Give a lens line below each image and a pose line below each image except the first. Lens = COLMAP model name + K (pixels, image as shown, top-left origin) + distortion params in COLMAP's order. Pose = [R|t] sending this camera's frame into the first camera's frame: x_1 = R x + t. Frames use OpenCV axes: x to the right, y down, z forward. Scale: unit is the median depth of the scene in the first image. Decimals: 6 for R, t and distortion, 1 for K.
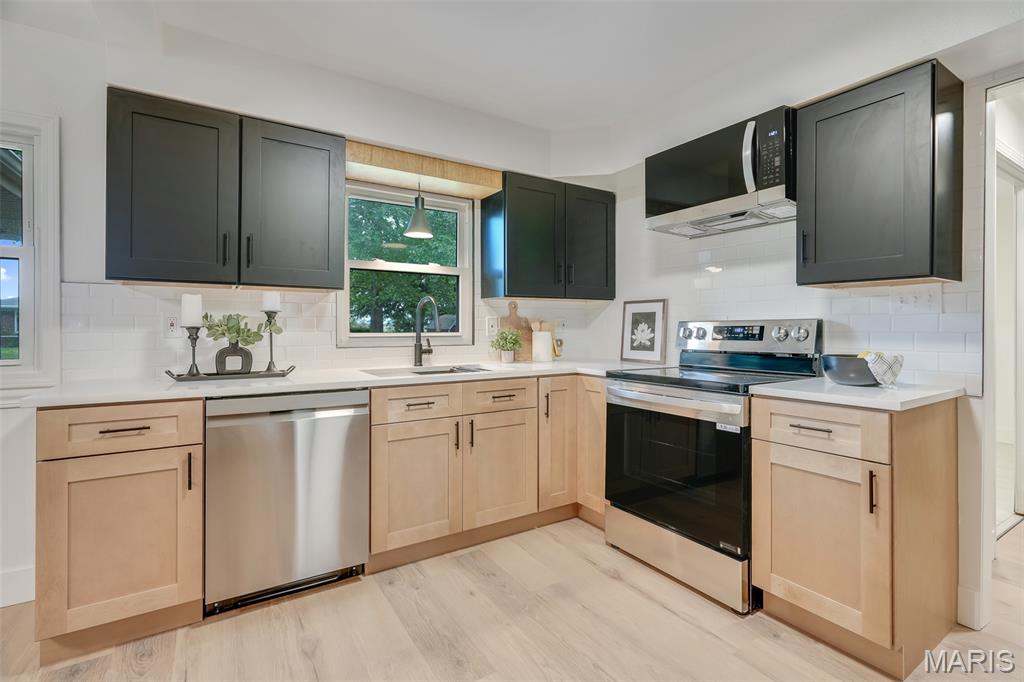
lens RADIAL K [[469.4, 0, 510.8], [0, 469.4, 327.5], [0, 0, 1]] dist [-0.011870, 0.002349]
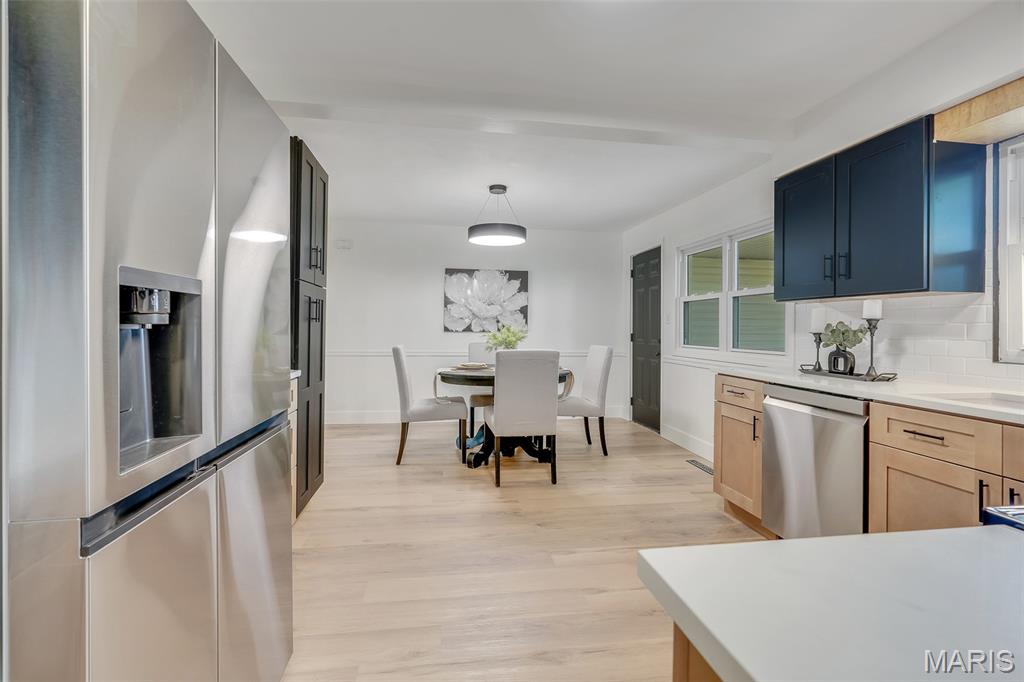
lens RADIAL K [[469.4, 0, 518.3], [0, 469.4, 332.2], [0, 0, 1]] dist [-0.011870, 0.002349]
pose [[-0.388752, 0.001351, -0.921341, 0.724026], [-0.014118, 0.999873, 0.007423, -0.000778], [0.921234, 0.015893, -0.388684, 0.642062]]
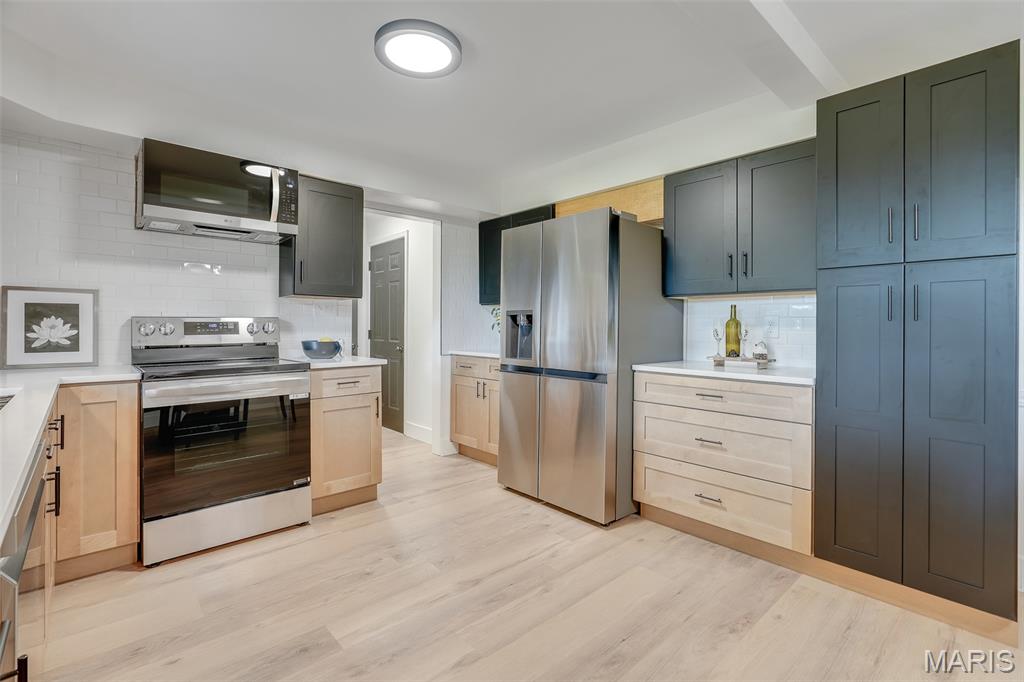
lens RADIAL K [[469.4, 0, 512.7], [0, 469.4, 324.9], [0, 0, 1]] dist [-0.011870, 0.002349]
pose [[-0.171281, -0.000347, 0.985222, -0.813415], [-0.003533, 0.999994, -0.000262, 0.001773], [-0.985216, -0.003525, -0.171281, 0.492925]]
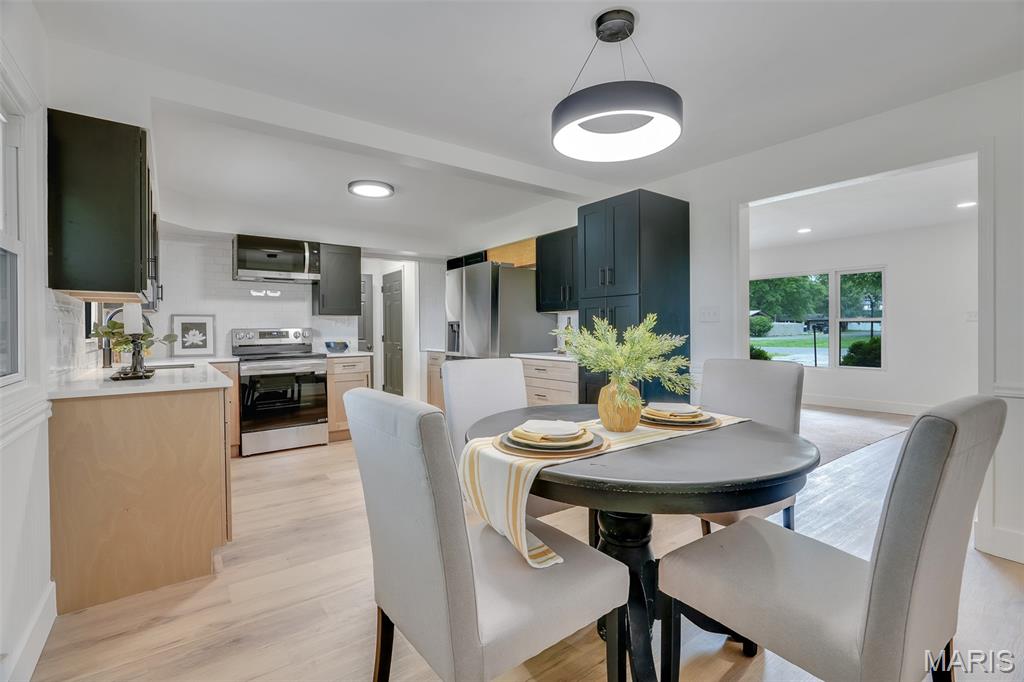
lens RADIAL K [[469.4, 0, 516.1], [0, 469.4, 334.3], [0, 0, 1]] dist [-0.011870, 0.002349]
pose [[-0.067480, -0.007682, 0.997691, -1.668095], [0.009693, 0.999918, 0.008355, 0.003166], [-0.997674, 0.010234, -0.067400, 0.106048]]
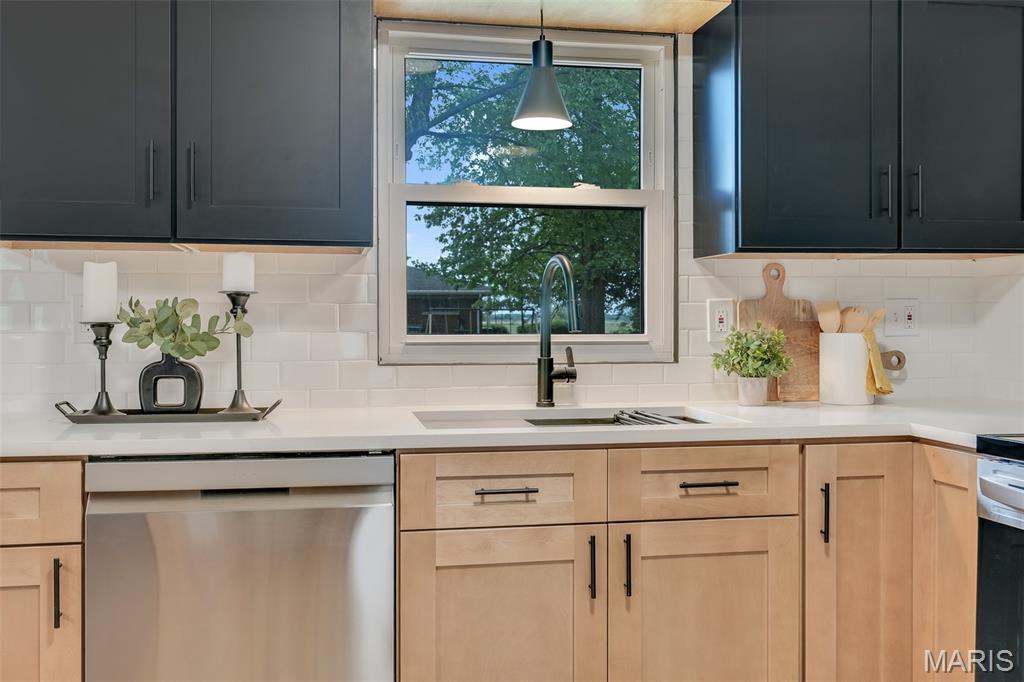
lens RADIAL K [[951.2, 0, 509.2], [0, 951.2, 333.0], [0, 0, 1]] dist [-0.004348, 0.000000]
pose [[0.928247, 0.003053, -0.371953, 0.143543], [0.000849, 0.999946, 0.010325, -0.000407], [0.371965, -0.009900, 0.928194, 0.135352]]
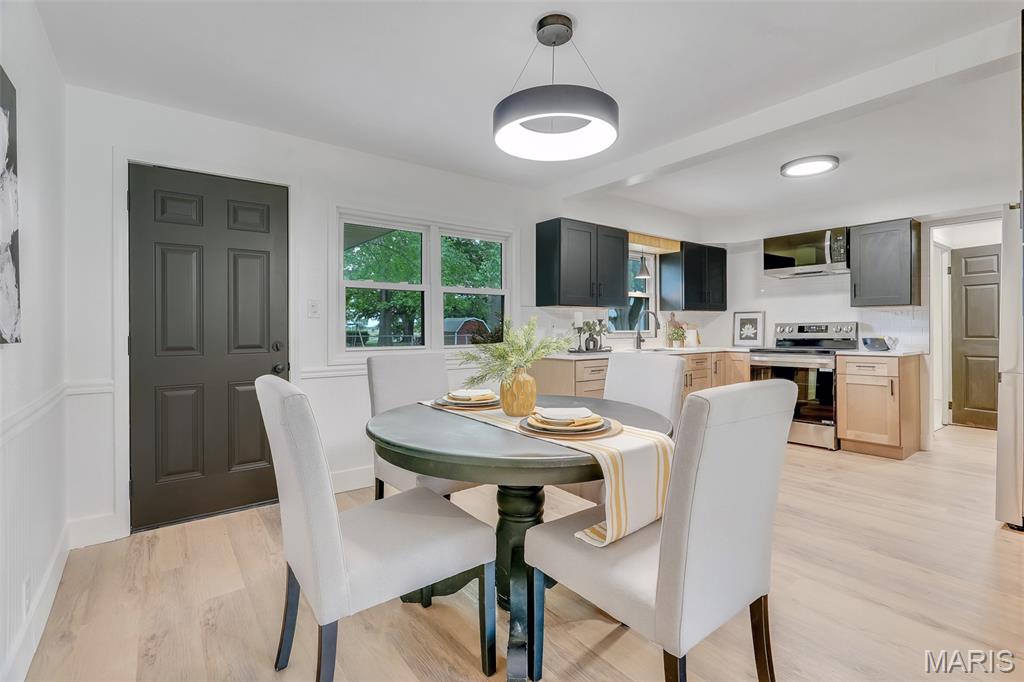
lens RADIAL K [[469.4, 0, 508.8], [0, 469.4, 329.9], [0, 0, 1]] dist [-0.011870, 0.002349]
pose [[0.997019, -0.006545, 0.076879, -1.005844], [0.006612, 0.999978, -0.000622, 0.008229], [-0.076873, 0.001129, 0.997040, -0.927114]]
